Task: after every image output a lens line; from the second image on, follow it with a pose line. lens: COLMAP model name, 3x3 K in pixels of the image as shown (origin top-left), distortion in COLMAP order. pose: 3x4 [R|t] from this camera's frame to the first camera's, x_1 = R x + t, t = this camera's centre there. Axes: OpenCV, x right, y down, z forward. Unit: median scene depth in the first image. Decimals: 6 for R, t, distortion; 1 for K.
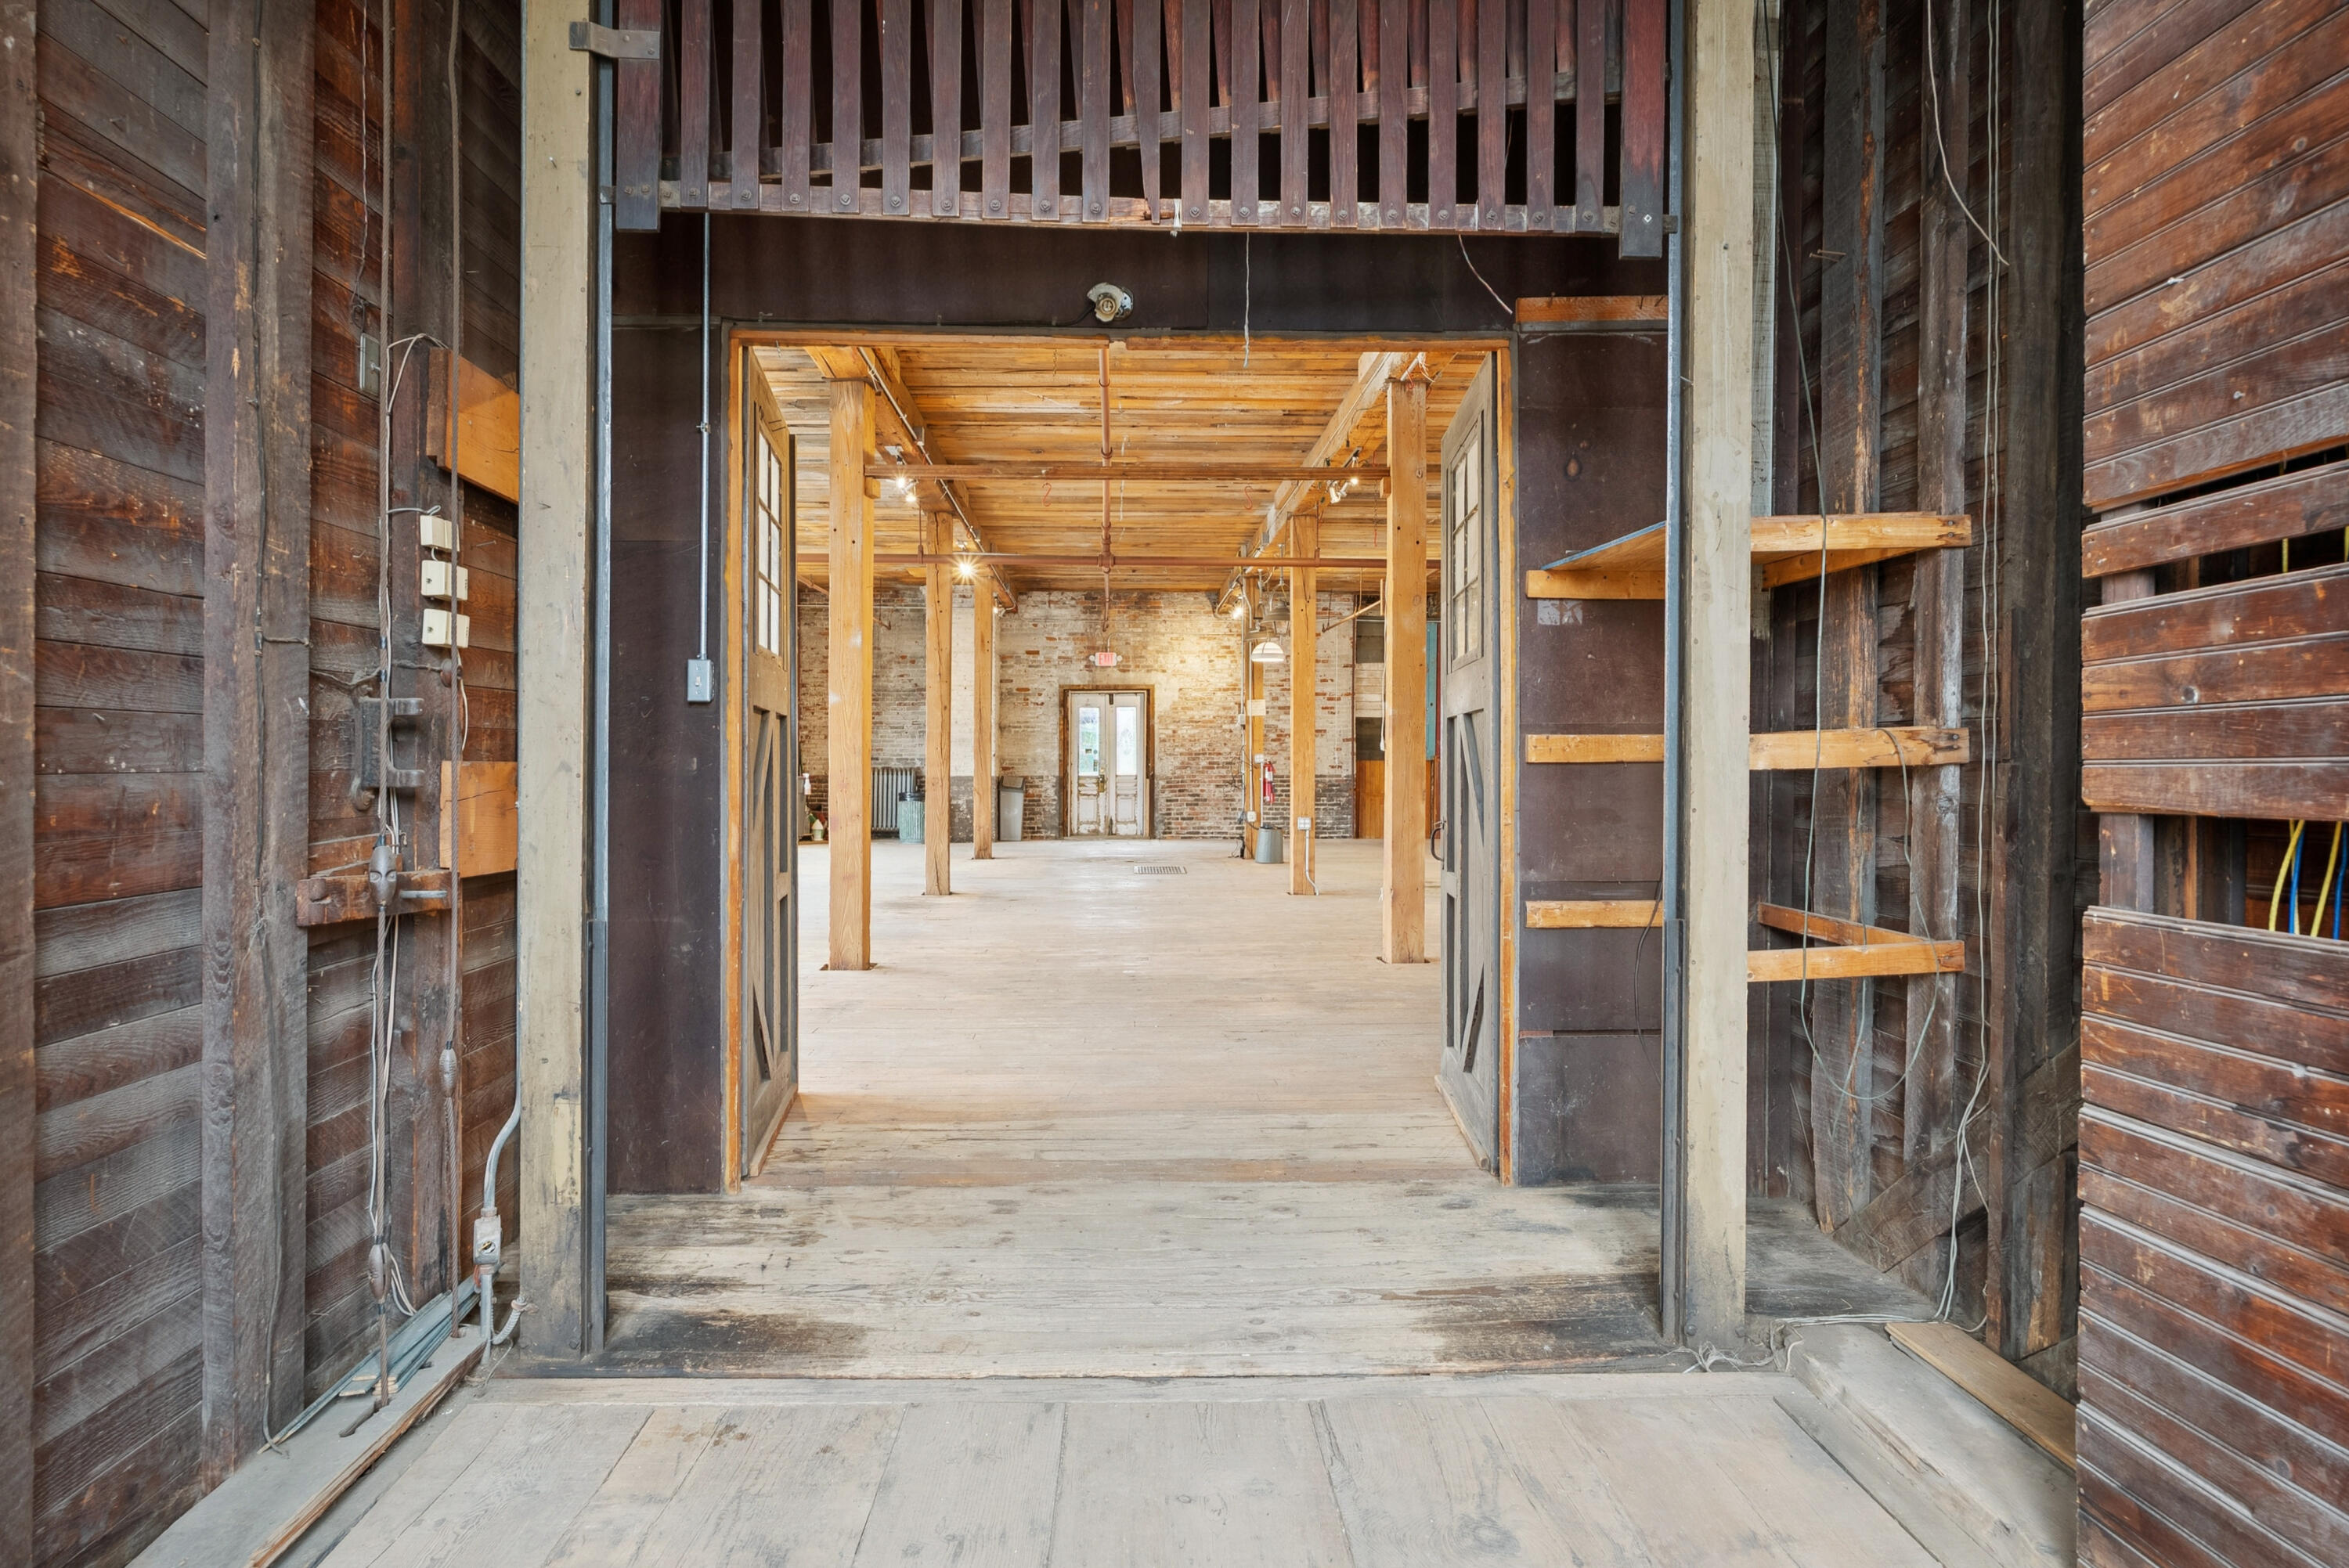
lens RADIAL K [[1387.3, 0, 1171.1], [0, 1387.3, 773.8], [0, 0, 1]] dist [-0.000600, 0.003140]
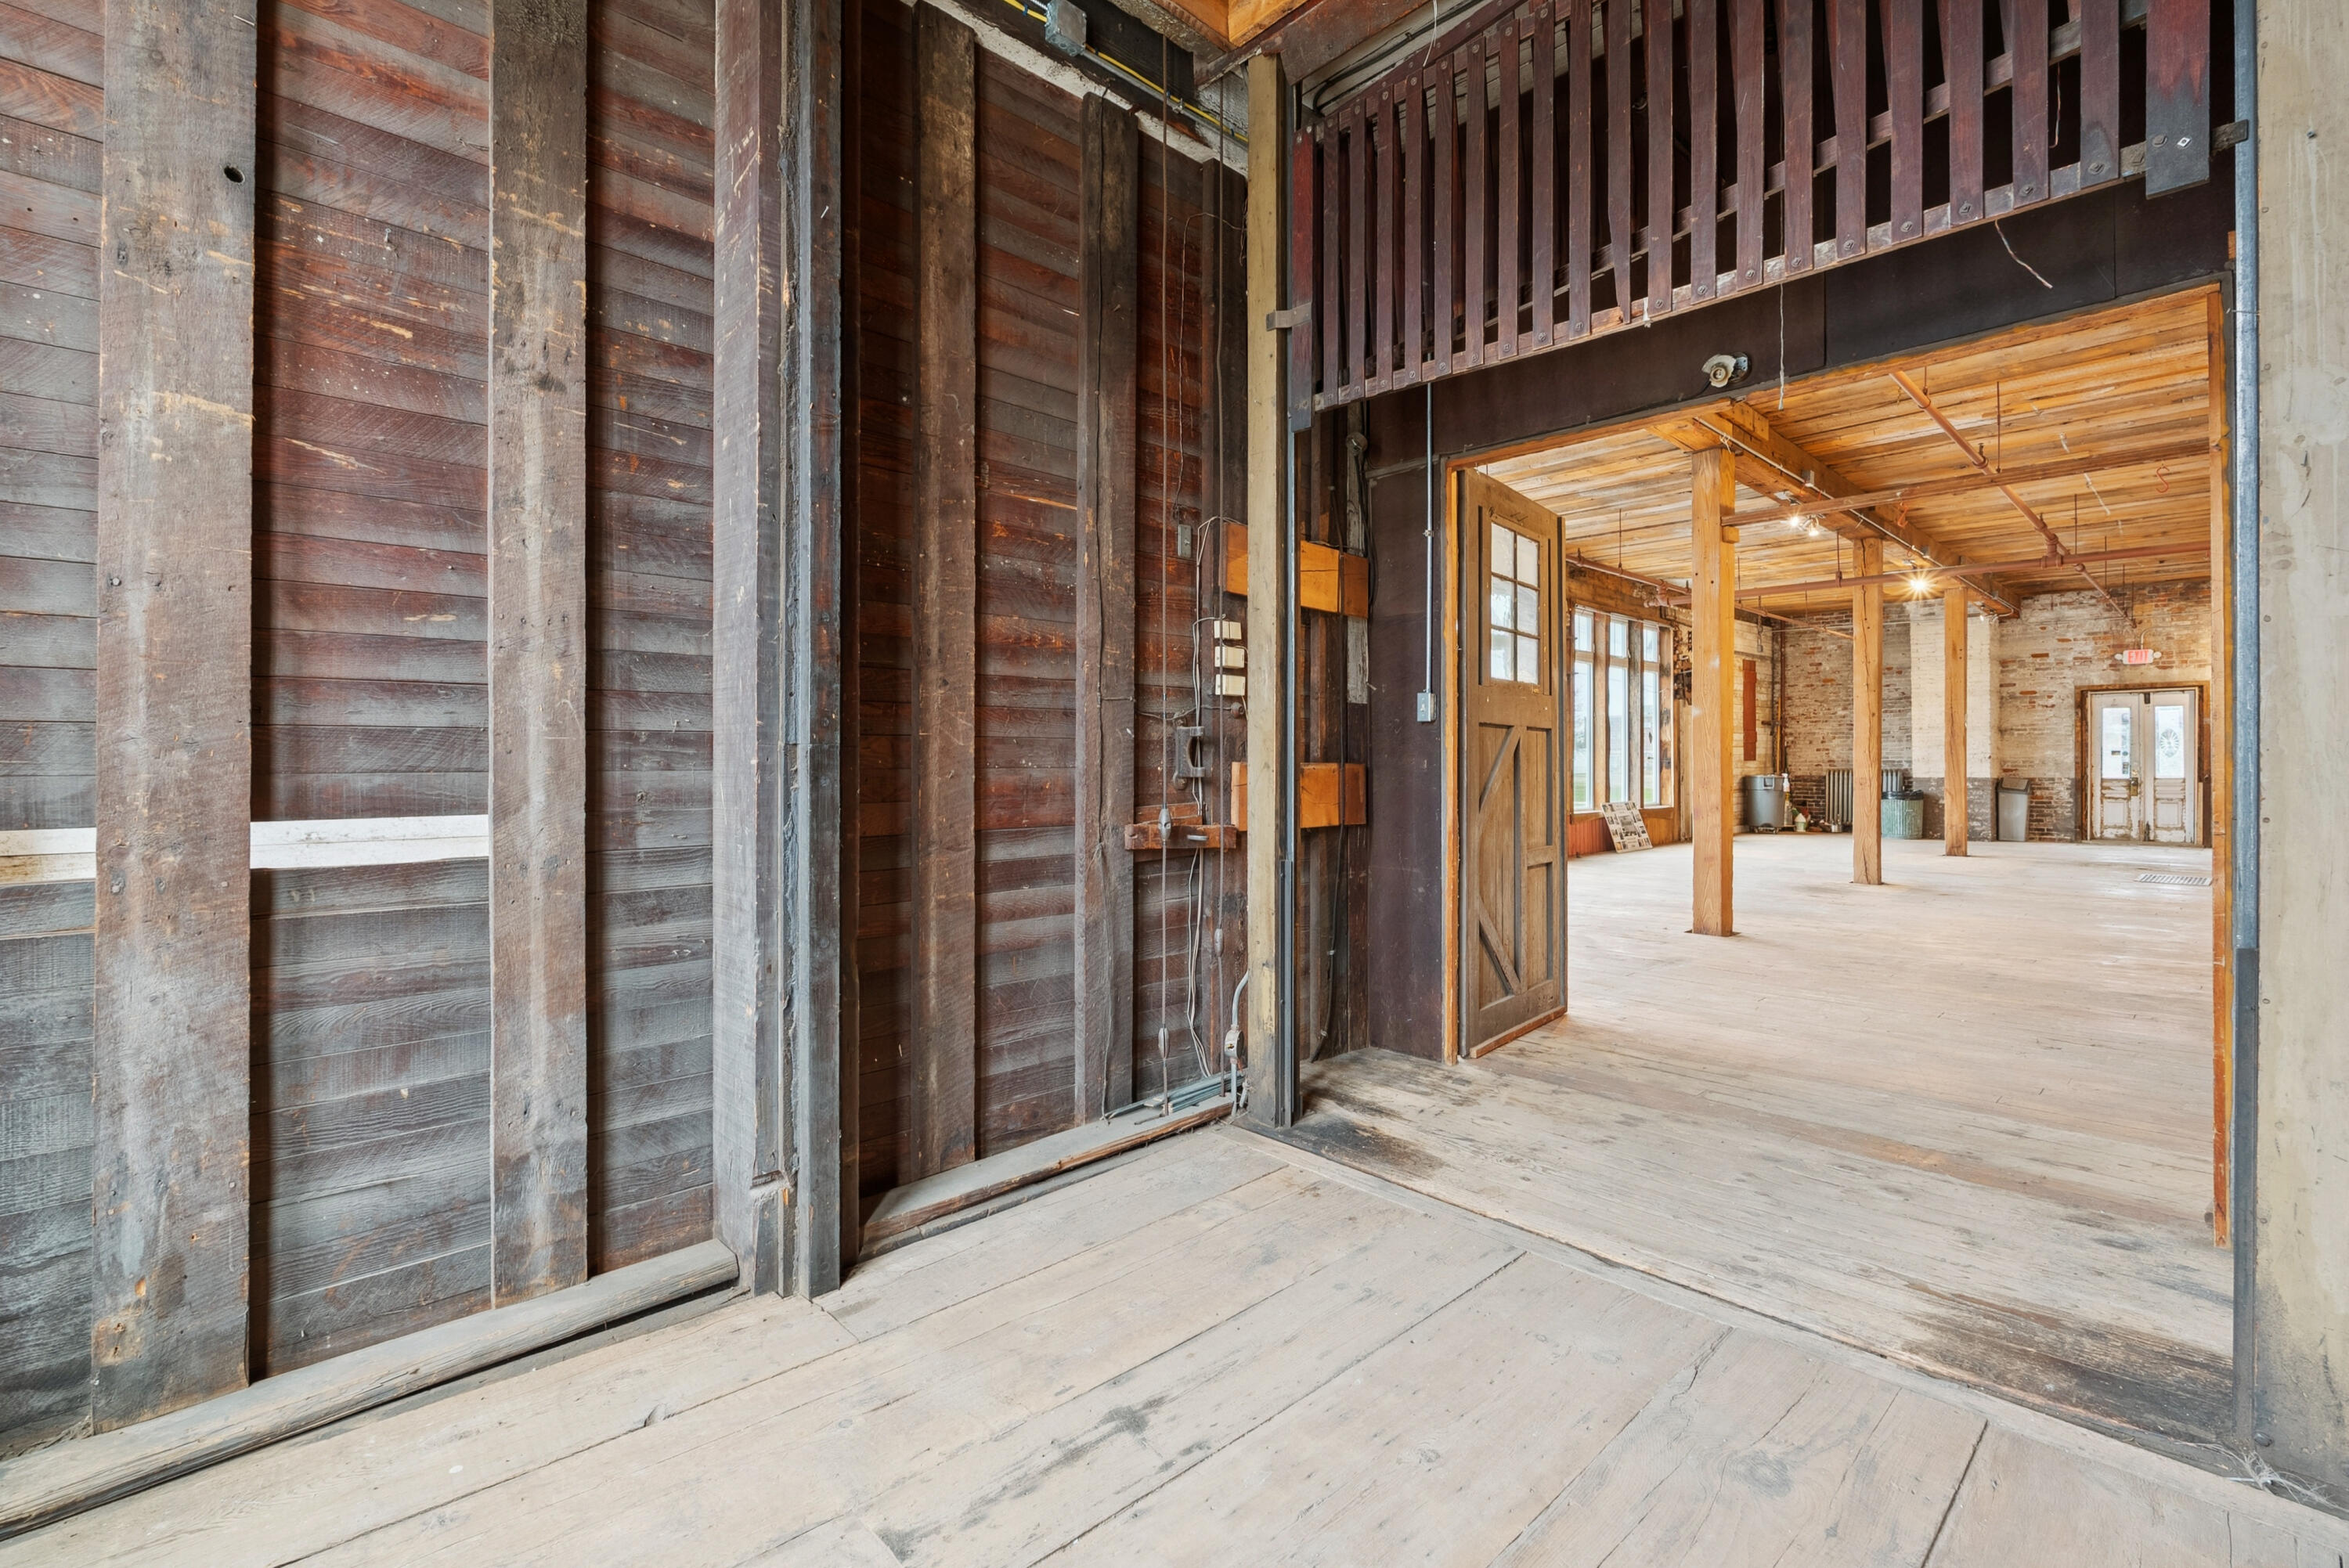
lens RADIAL K [[1073.2, 0, 1172.7], [0, 1073.2, 771.3], [0, 0, 1]] dist [0.001362, 0.000933]
pose [[0.657534, 0.005875, -0.753402, 0.415956], [-0.007218, 0.999973, 0.001498, 0.000517], [0.753391, 0.004454, 0.657558, 0.070309]]
